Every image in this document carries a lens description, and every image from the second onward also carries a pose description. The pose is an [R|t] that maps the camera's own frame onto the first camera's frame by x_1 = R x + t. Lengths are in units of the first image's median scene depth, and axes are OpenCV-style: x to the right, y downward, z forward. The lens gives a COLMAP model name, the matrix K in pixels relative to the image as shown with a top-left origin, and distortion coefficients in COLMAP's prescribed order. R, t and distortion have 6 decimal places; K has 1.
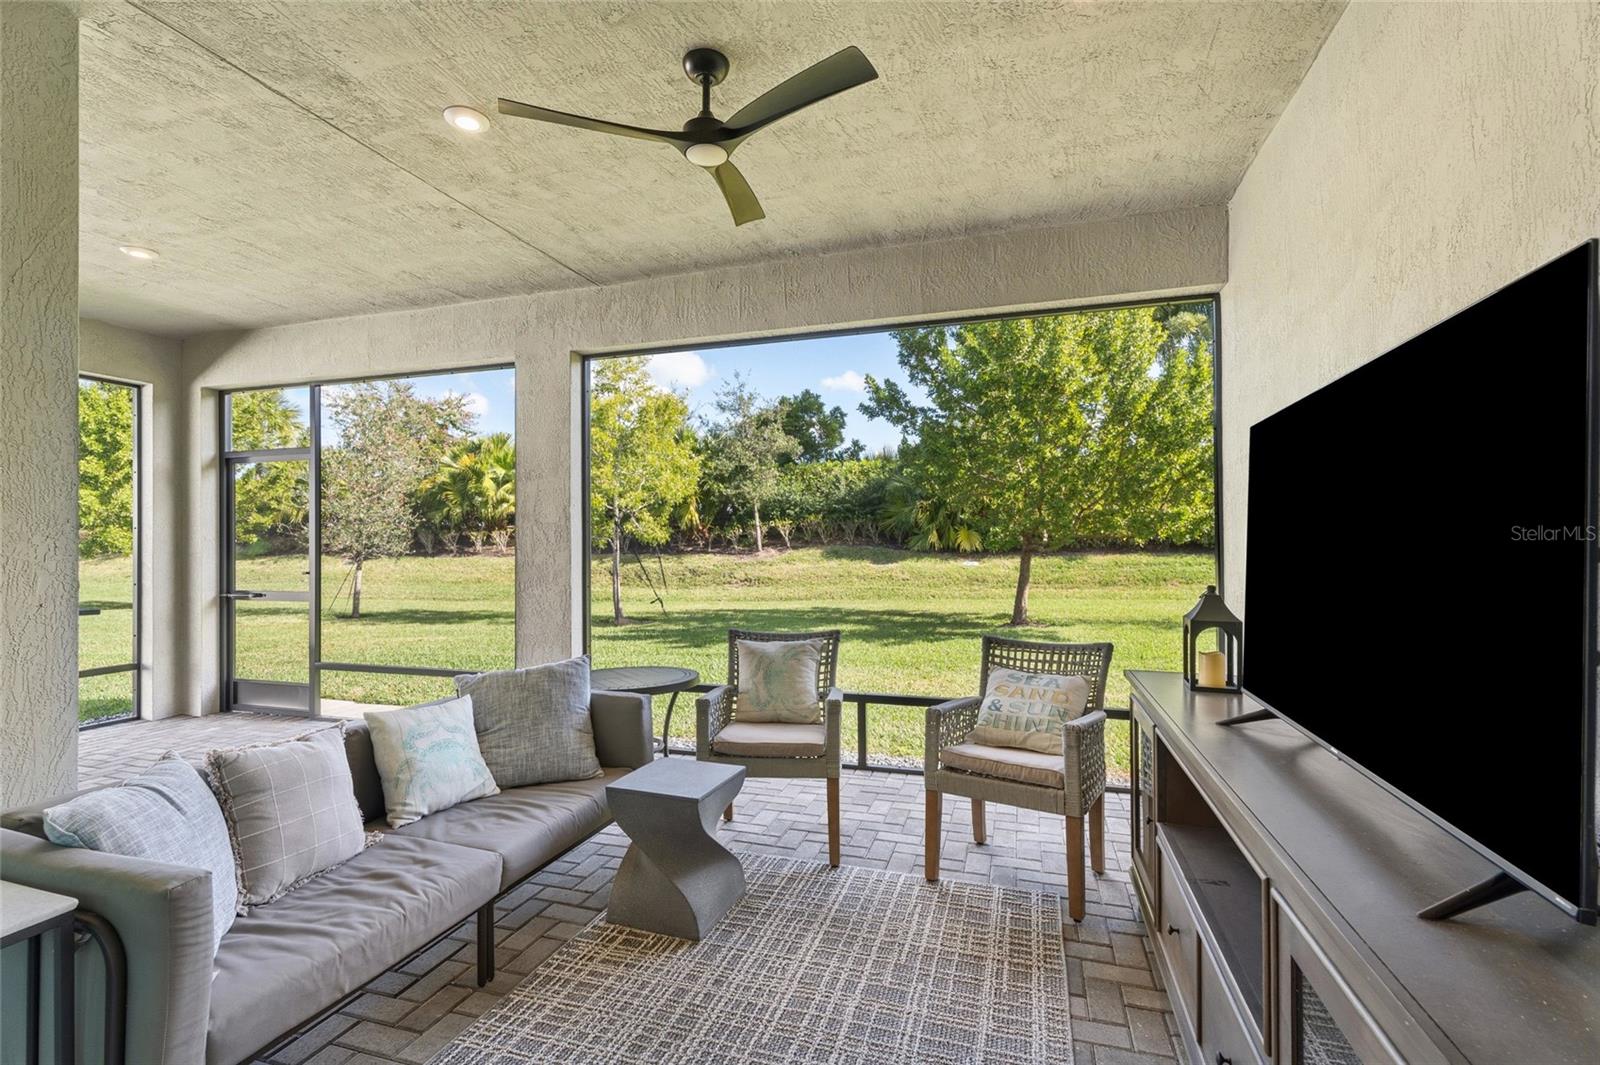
lens RADIAL K [[707.9, 0, 801.4], [0, 707.9, 532.5], [0, 0, 1]] dist [-0.002056, -0.000194]
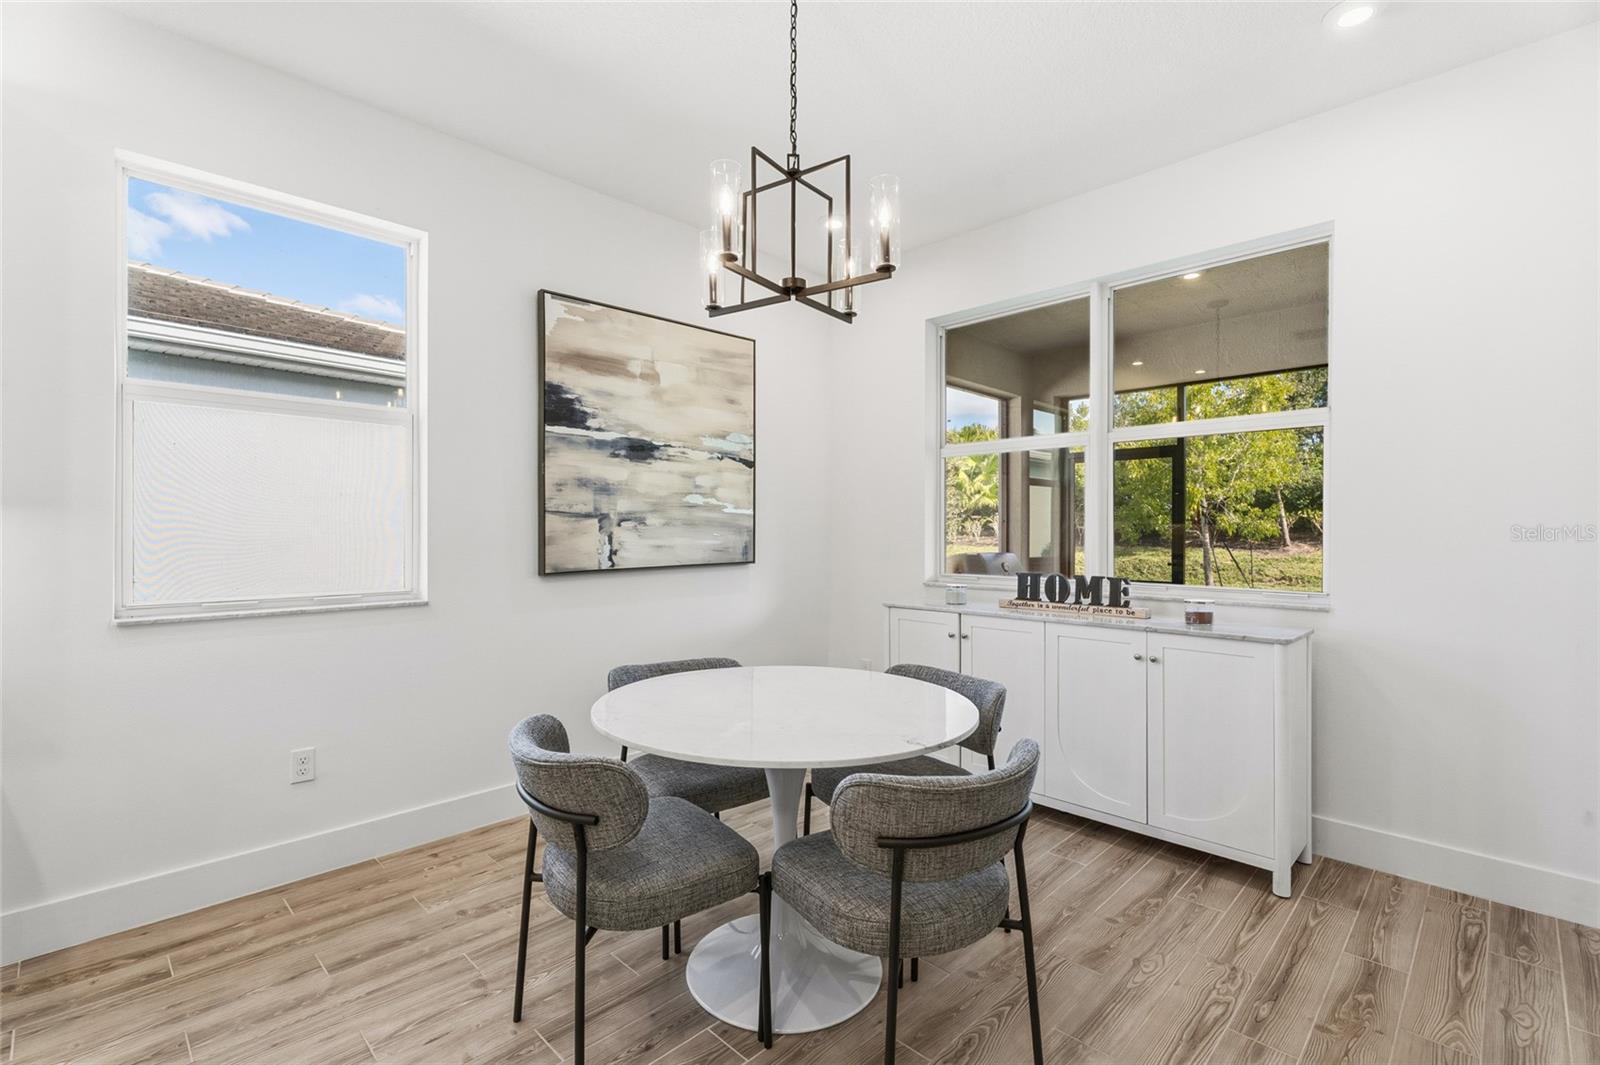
lens RADIAL K [[707.9, 0, 800.4], [0, 707.9, 532.4], [0, 0, 1]] dist [-0.002056, -0.000194]
pose [[0.884625, 0.009768, -0.466202, -0.195833], [-0.002454, 0.999864, 0.016292, -0.002574], [0.466297, -0.013268, 0.884529, -0.045955]]
